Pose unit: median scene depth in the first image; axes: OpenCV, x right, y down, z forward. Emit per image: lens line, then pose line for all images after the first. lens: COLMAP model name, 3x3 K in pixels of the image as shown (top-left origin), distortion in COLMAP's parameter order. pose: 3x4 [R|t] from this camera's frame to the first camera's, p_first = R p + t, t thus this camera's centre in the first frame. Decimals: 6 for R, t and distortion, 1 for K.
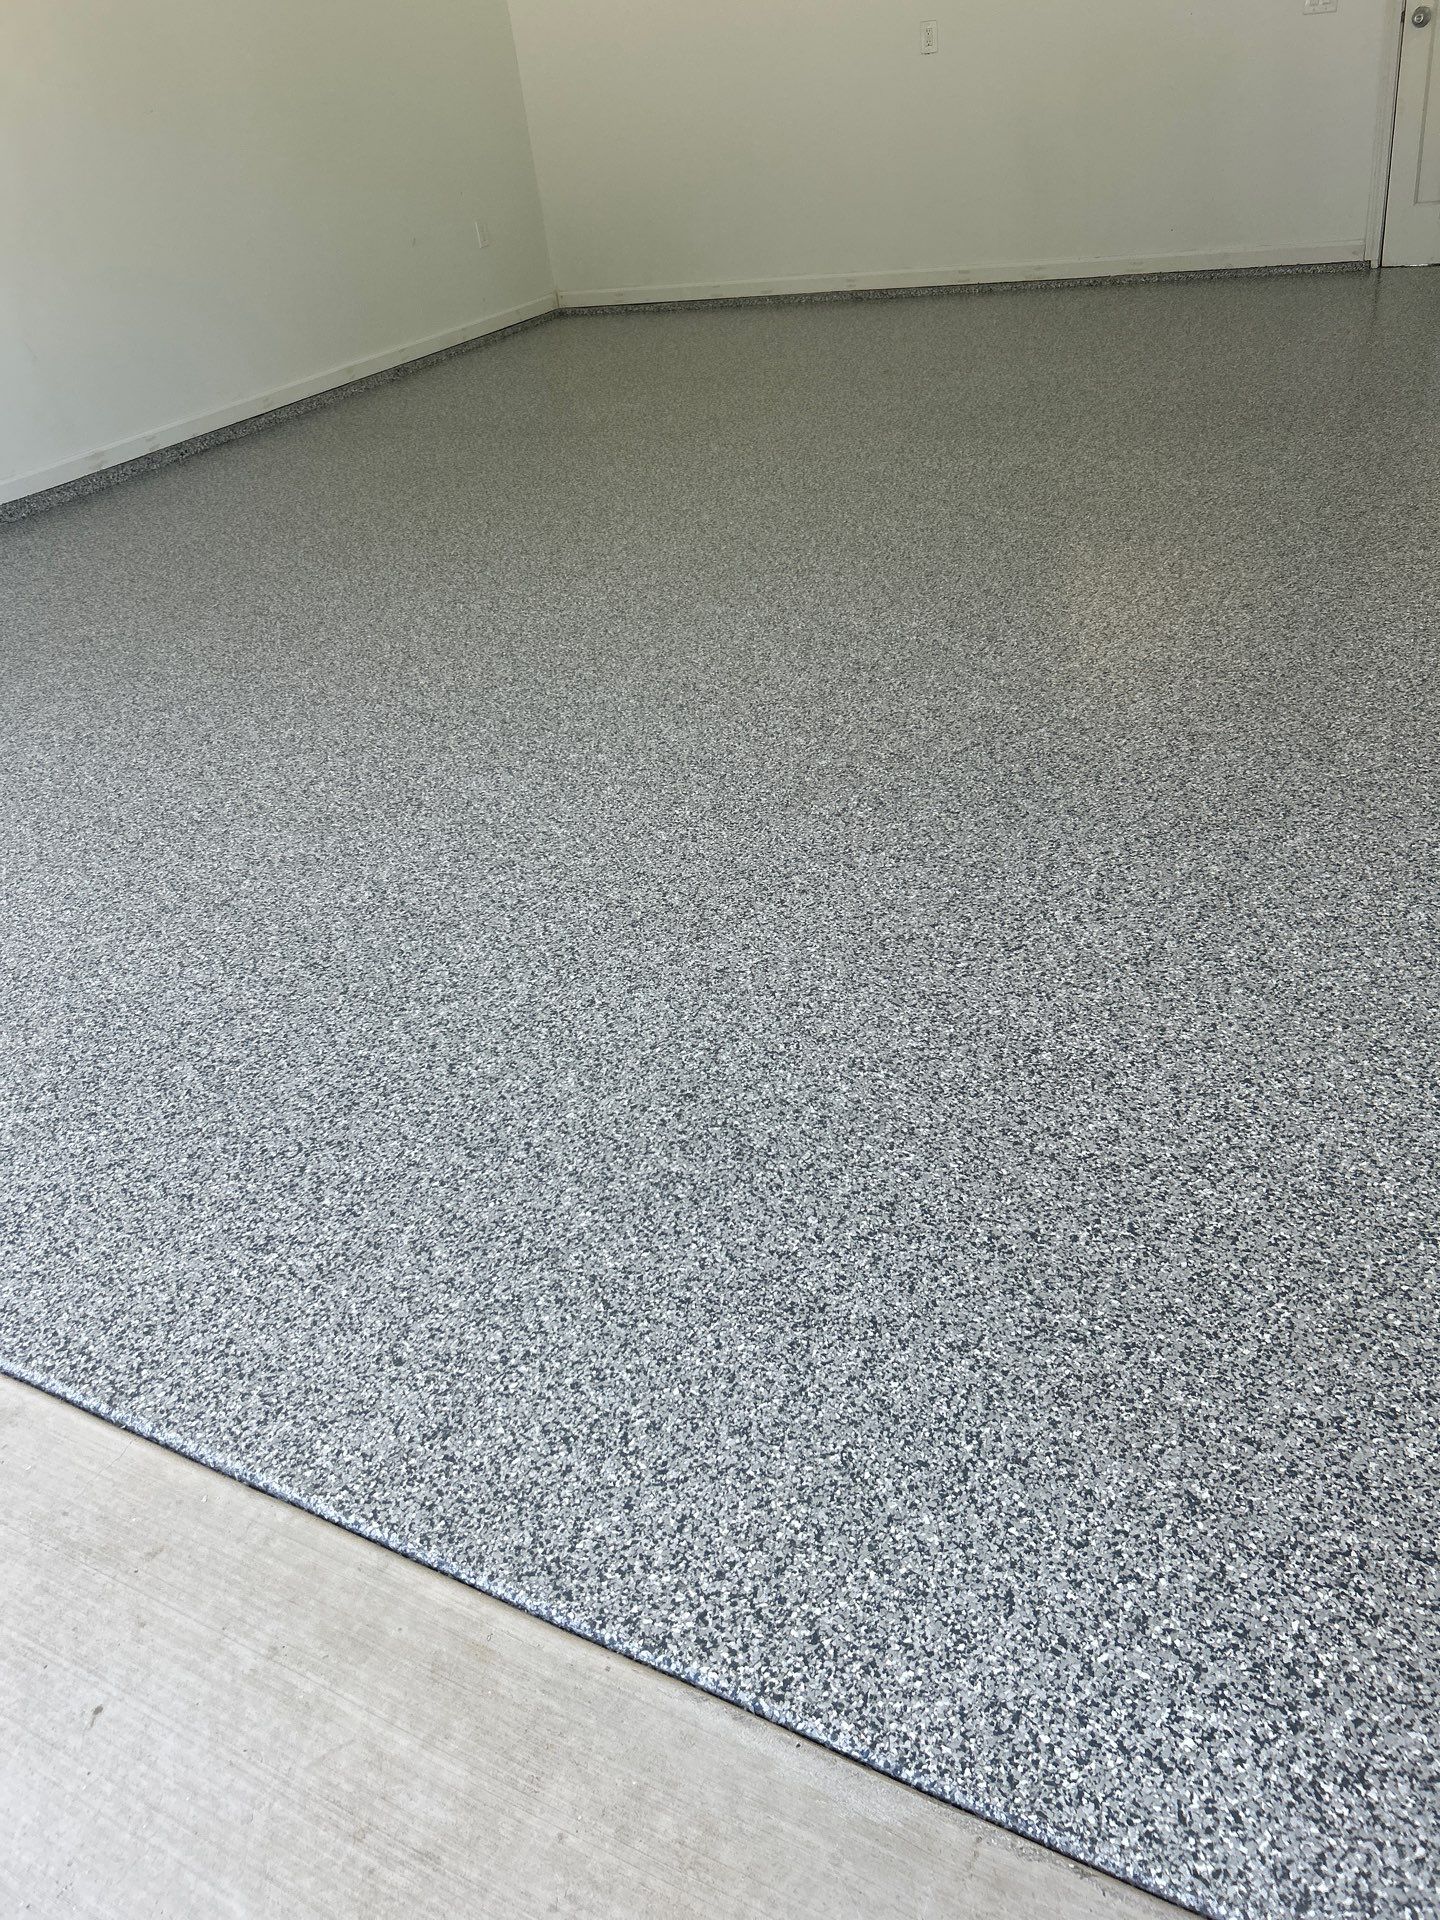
lens RADIAL K [[1459.8, 0, 727.9], [0, 1459.8, 960.3], [0, 0, 1]] dist [0.030961, -0.038461]
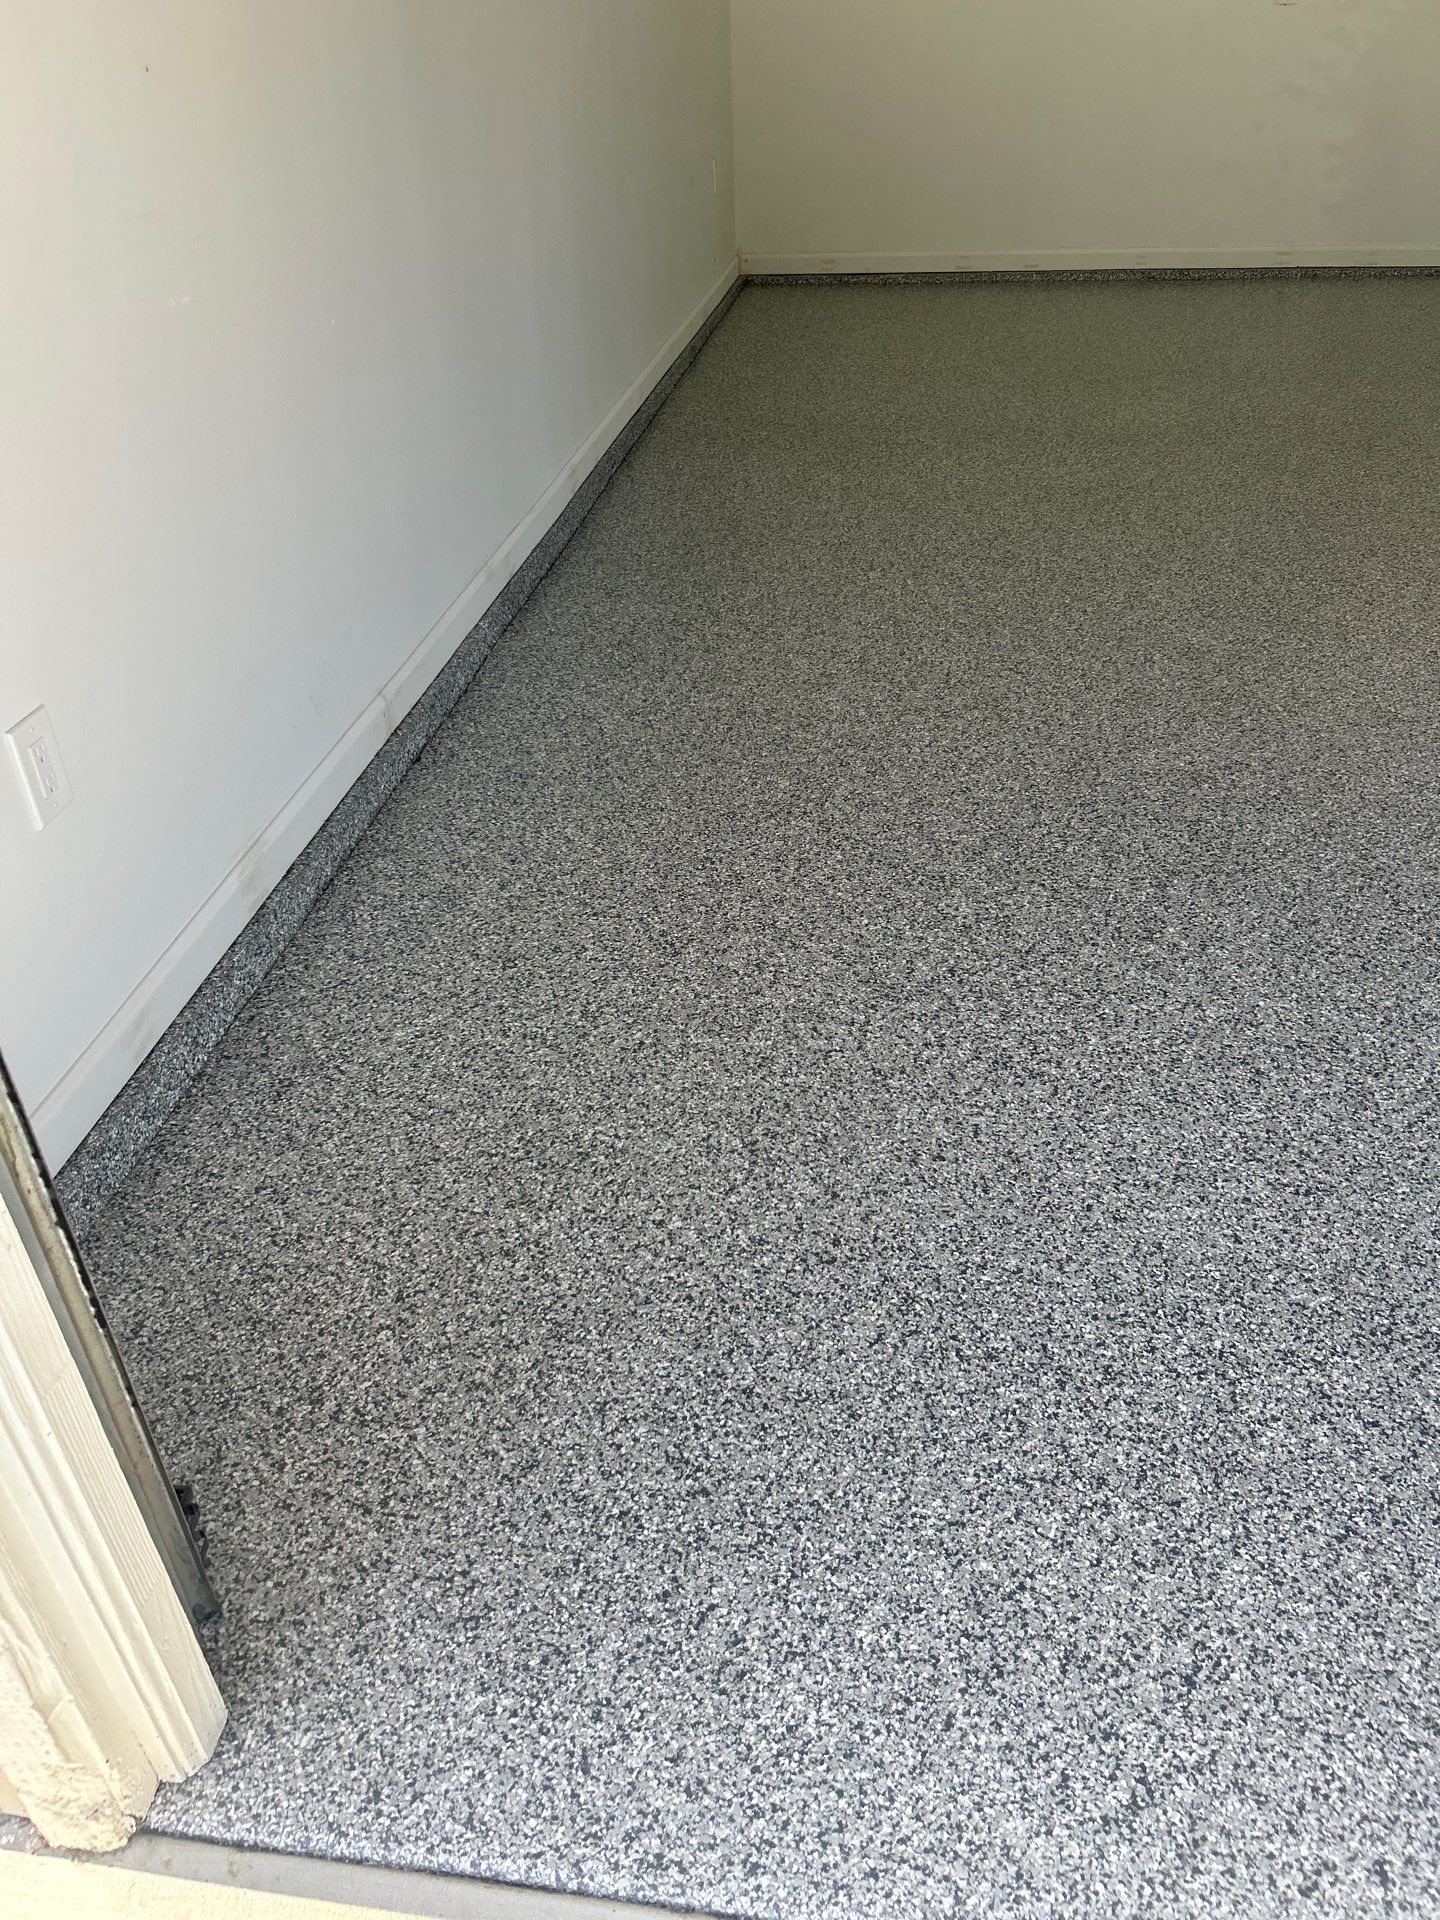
lens RADIAL K [[1465.1, 0, 720.0], [0, 1465.1, 960.0], [0, 0, 1]] dist [0.042696, -0.063050]
pose [[0.934224, -0.117547, 0.336761, -2.453041], [0.114028, 0.993016, 0.030286, -0.518651], [-0.337969, 0.010107, 0.941103, 1.316982]]
